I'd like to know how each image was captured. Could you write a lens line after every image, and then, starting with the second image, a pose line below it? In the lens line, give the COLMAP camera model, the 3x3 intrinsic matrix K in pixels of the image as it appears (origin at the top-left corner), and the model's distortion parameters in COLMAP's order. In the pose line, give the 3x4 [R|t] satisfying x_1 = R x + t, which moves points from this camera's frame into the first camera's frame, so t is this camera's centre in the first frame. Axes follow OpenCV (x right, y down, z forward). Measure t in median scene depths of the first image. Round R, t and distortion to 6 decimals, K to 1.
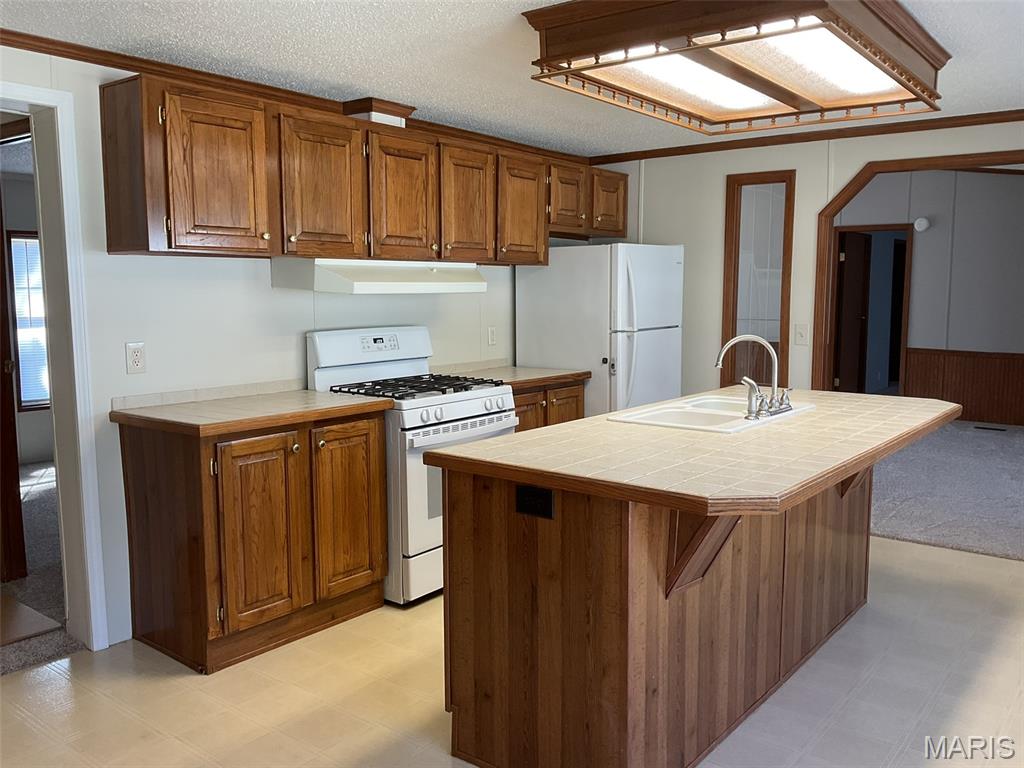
lens RADIAL K [[842.4, 0, 512.0], [0, 842.4, 384.0], [0, 0, 1]] dist [0.105329, -0.203929]
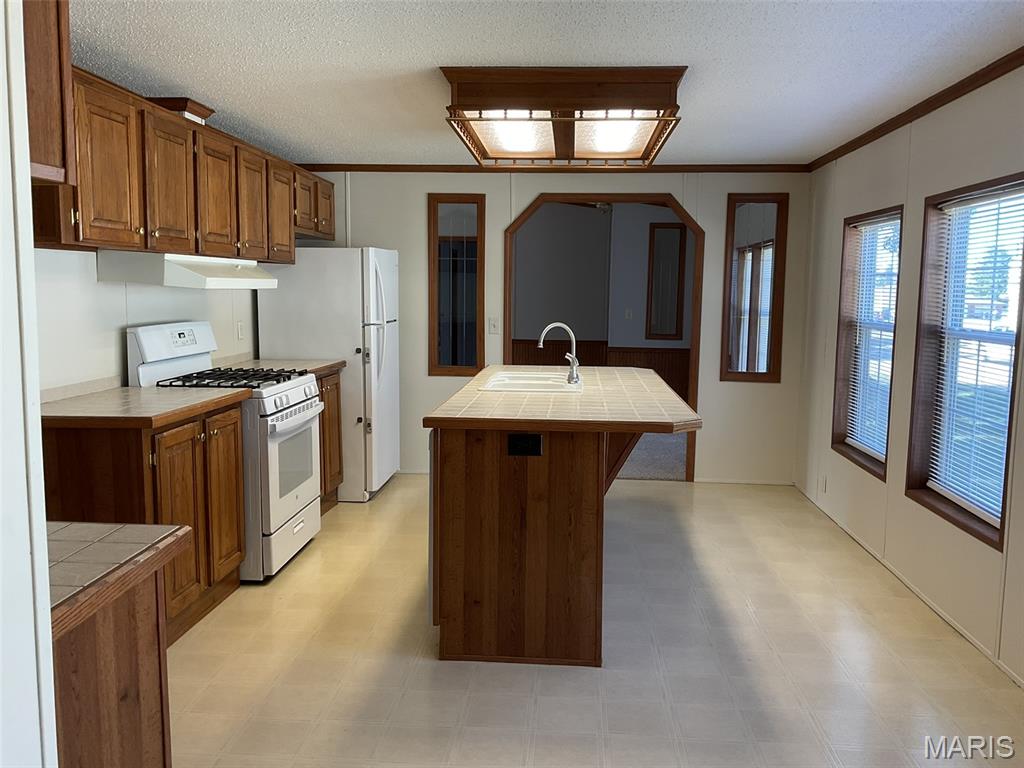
lens RADIAL K [[842.4, 0, 512.0], [0, 842.4, 384.0], [0, 0, 1]] dist [0.105329, -0.203929]
pose [[0.830601, -0.052619, 0.554377, -0.432272], [0.051944, 0.998506, 0.016948, 0.010531], [-0.554441, 0.014720, 0.832093, -0.067323]]
